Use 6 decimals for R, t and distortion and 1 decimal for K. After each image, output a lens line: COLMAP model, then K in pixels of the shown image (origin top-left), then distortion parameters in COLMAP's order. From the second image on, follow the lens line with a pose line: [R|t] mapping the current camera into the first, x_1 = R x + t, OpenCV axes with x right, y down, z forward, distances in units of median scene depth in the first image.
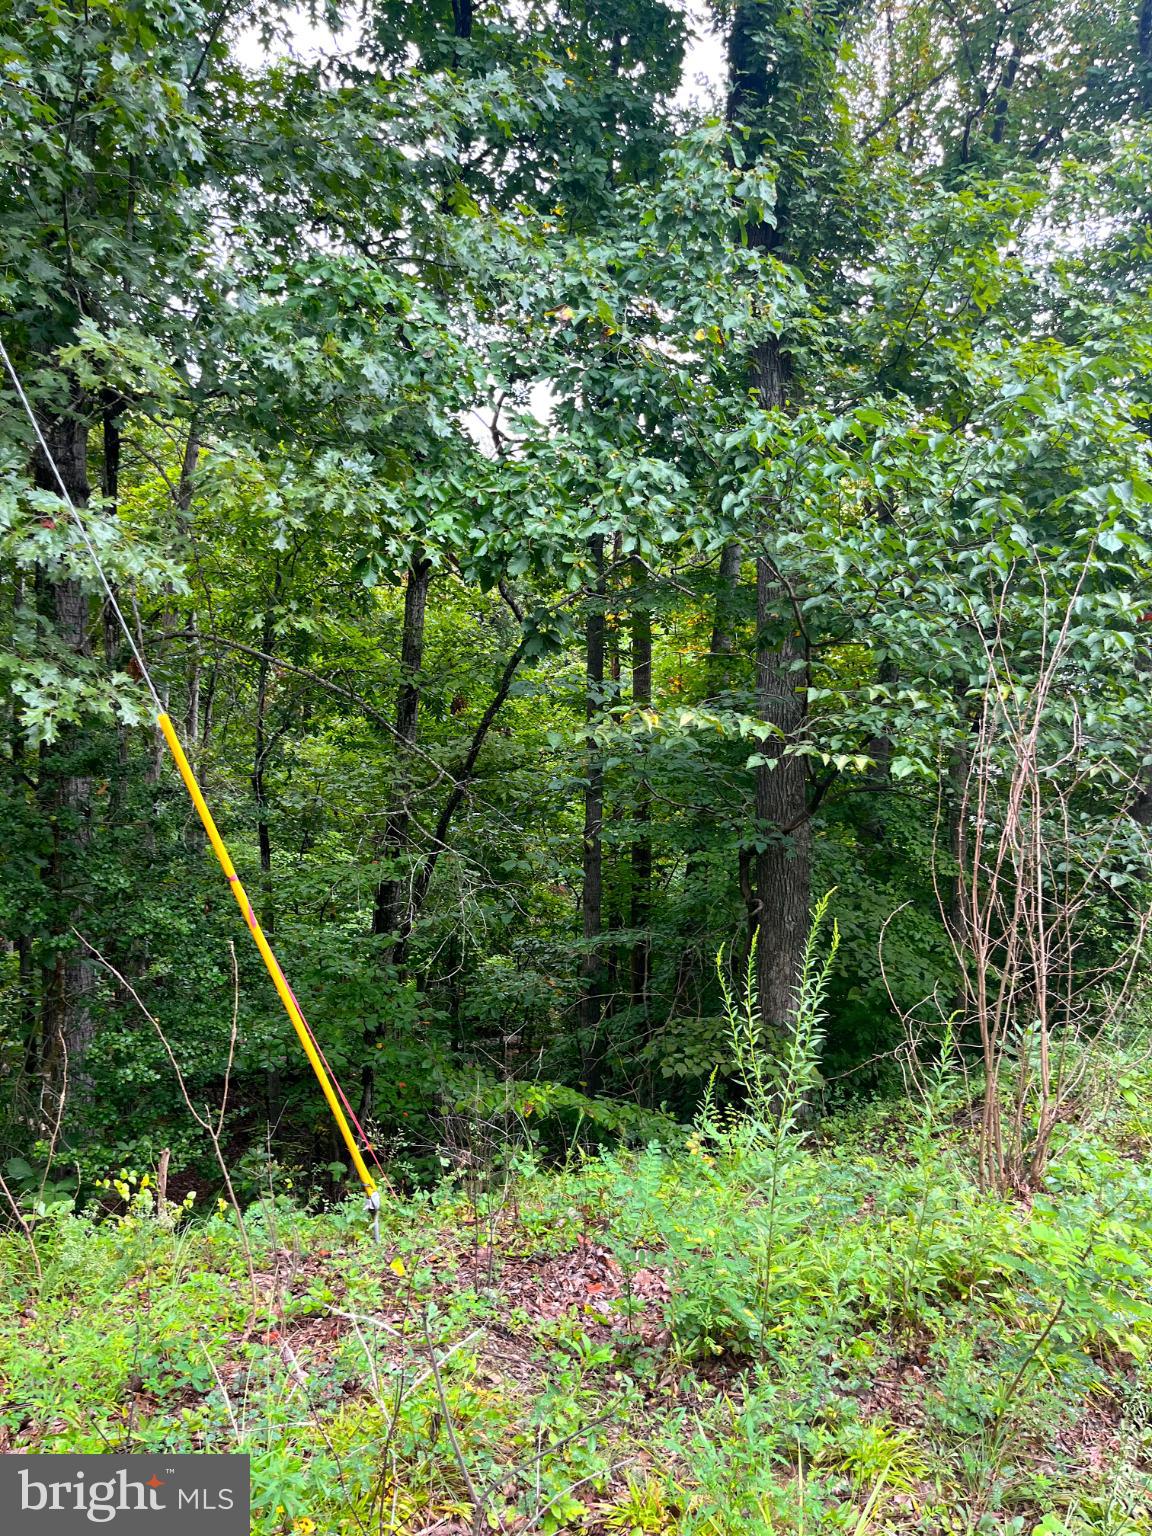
lens RADIAL K [[1186.5, 0, 546.3], [0, 1186.5, 737.8], [0, 0, 1]] dist [0.082159, -0.119220]
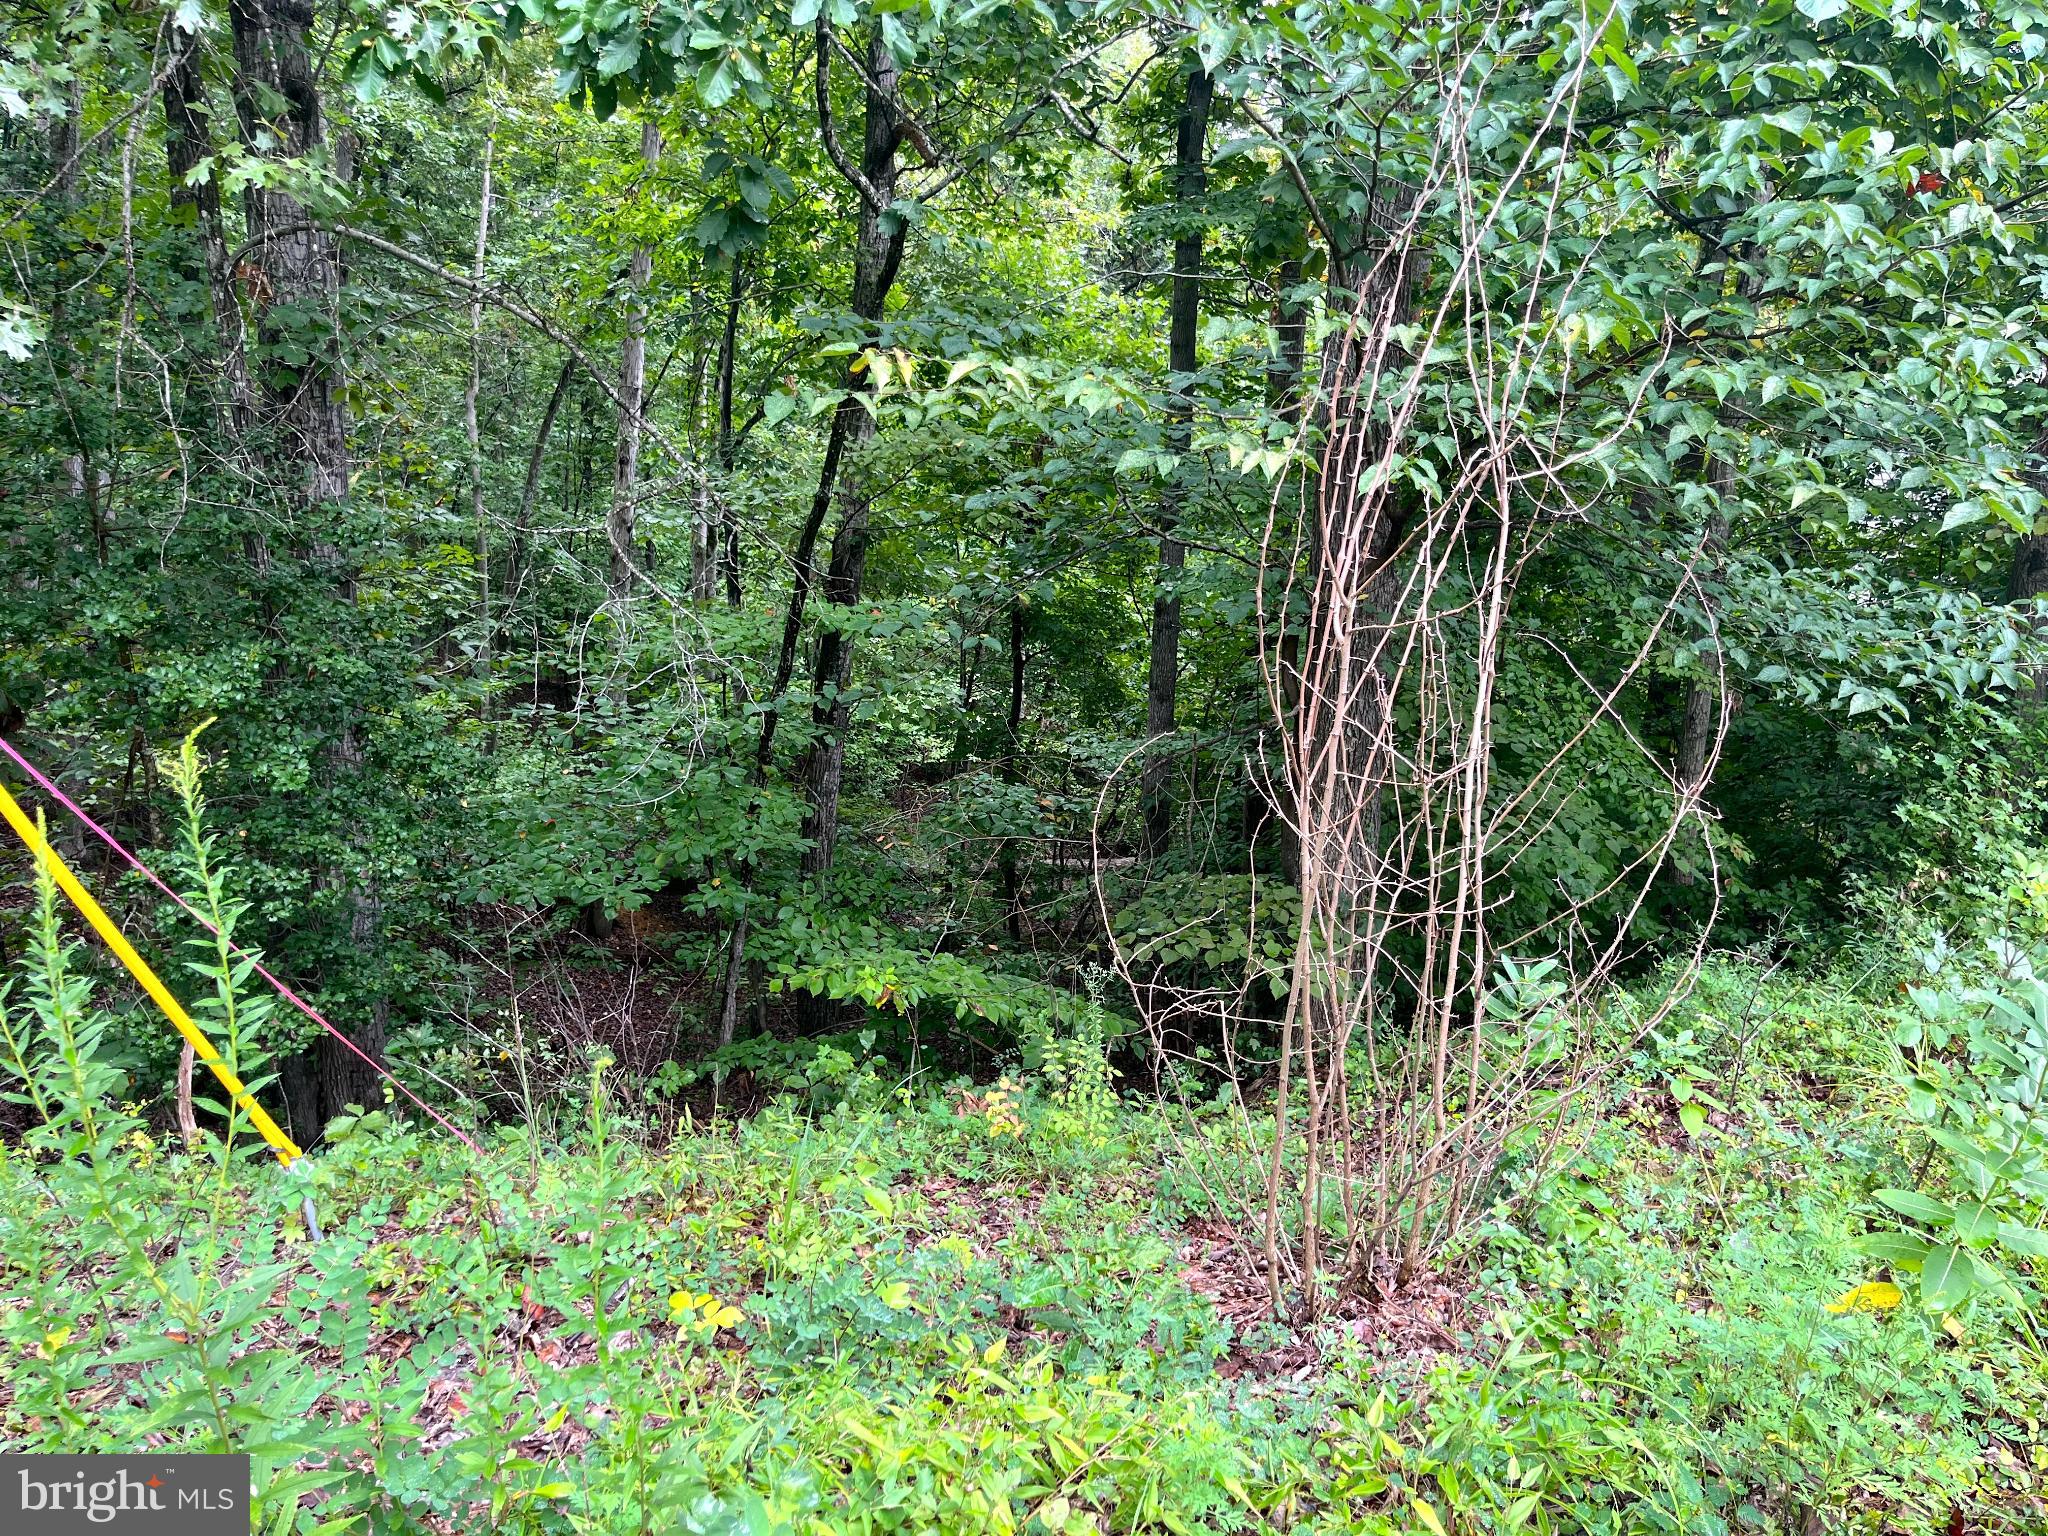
lens RADIAL K [[1594.4, 0, 1025.5], [0, 1594.4, 758.7], [0, 0, 1]] dist [0.074423, -0.106355]
pose [[0.986585, 0.060840, -0.151489, 0.137345], [-0.031107, 0.981019, 0.191399, 0.008834], [0.160258, -0.184119, 0.969751, 0.135415]]
